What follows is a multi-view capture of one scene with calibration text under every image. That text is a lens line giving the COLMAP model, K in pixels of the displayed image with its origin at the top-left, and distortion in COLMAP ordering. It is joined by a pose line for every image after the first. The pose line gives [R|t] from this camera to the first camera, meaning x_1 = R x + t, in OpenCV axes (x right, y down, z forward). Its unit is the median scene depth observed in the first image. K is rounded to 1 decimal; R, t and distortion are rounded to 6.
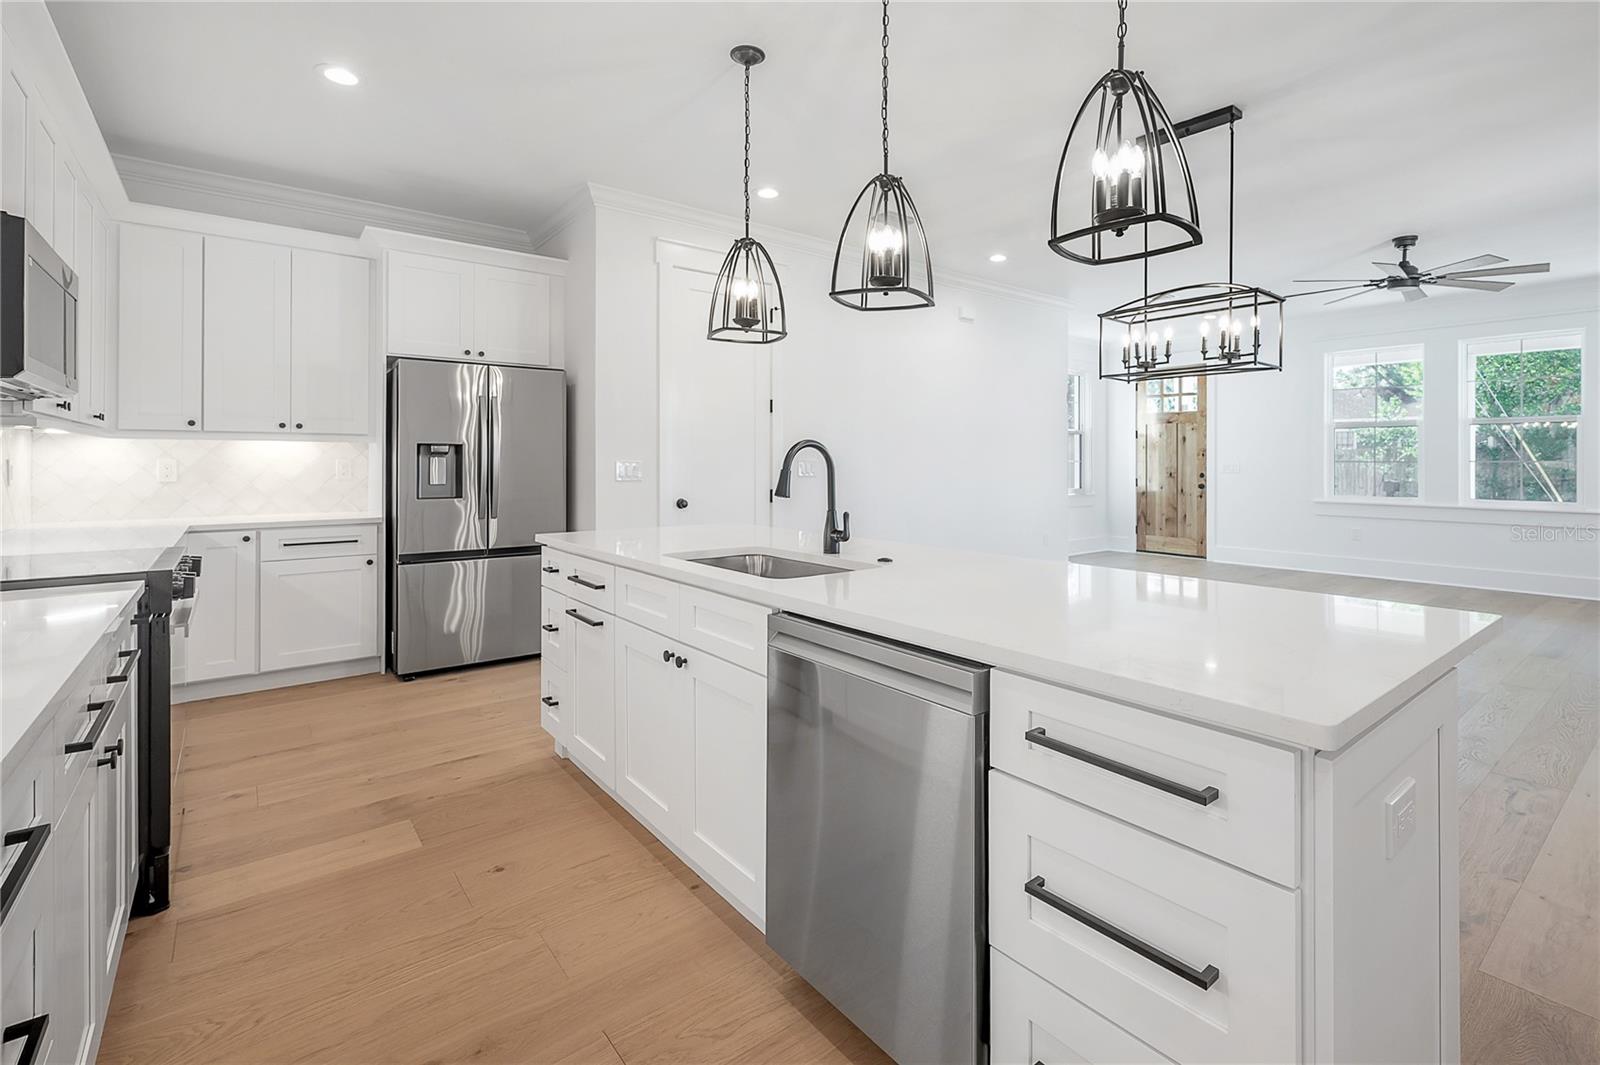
lens RADIAL K [[734.6, 0, 823.3], [0, 734.6, 464.2], [0, 0, 1]] dist [-0.000250, -0.000186]
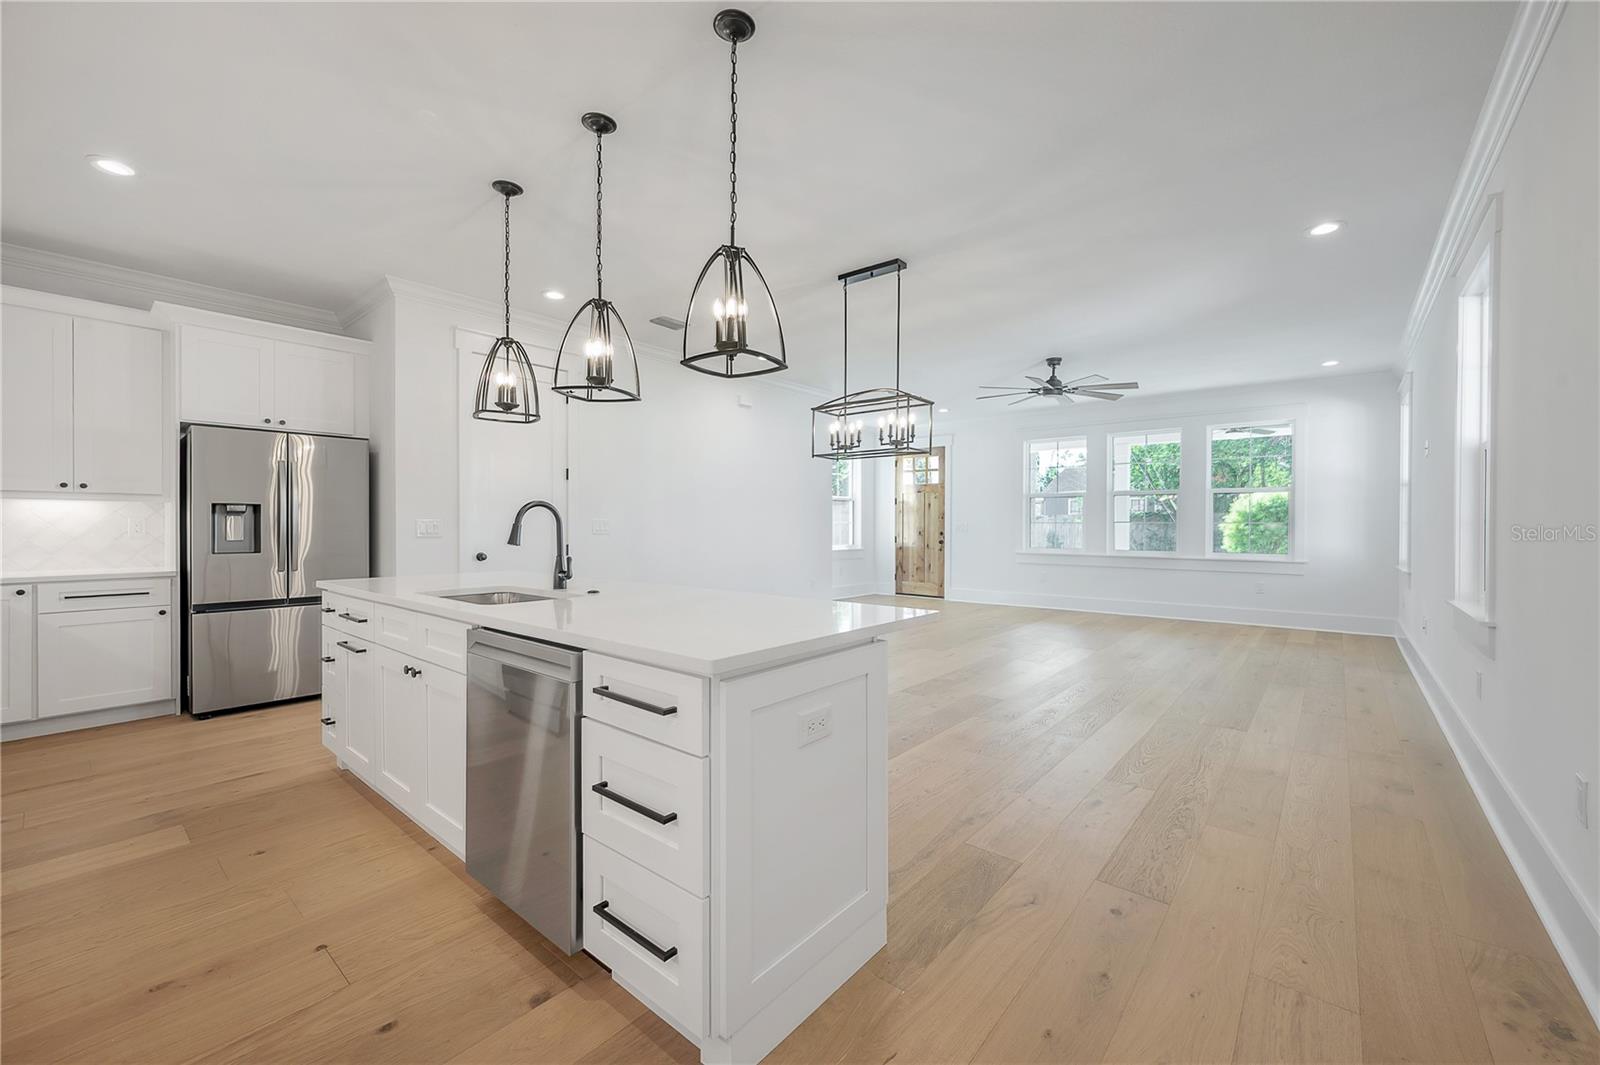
lens RADIAL K [[640.6, 0, 800.0], [0, 640.6, 532.5], [0, 0, 1]] dist [-0.000929, 0.000055]
pose [[0.980286, -0.001961, 0.197572, 0.128057], [0.000116, 0.999956, 0.009350, 0.007185], [-0.197582, -0.009143, 0.980244, -0.119097]]
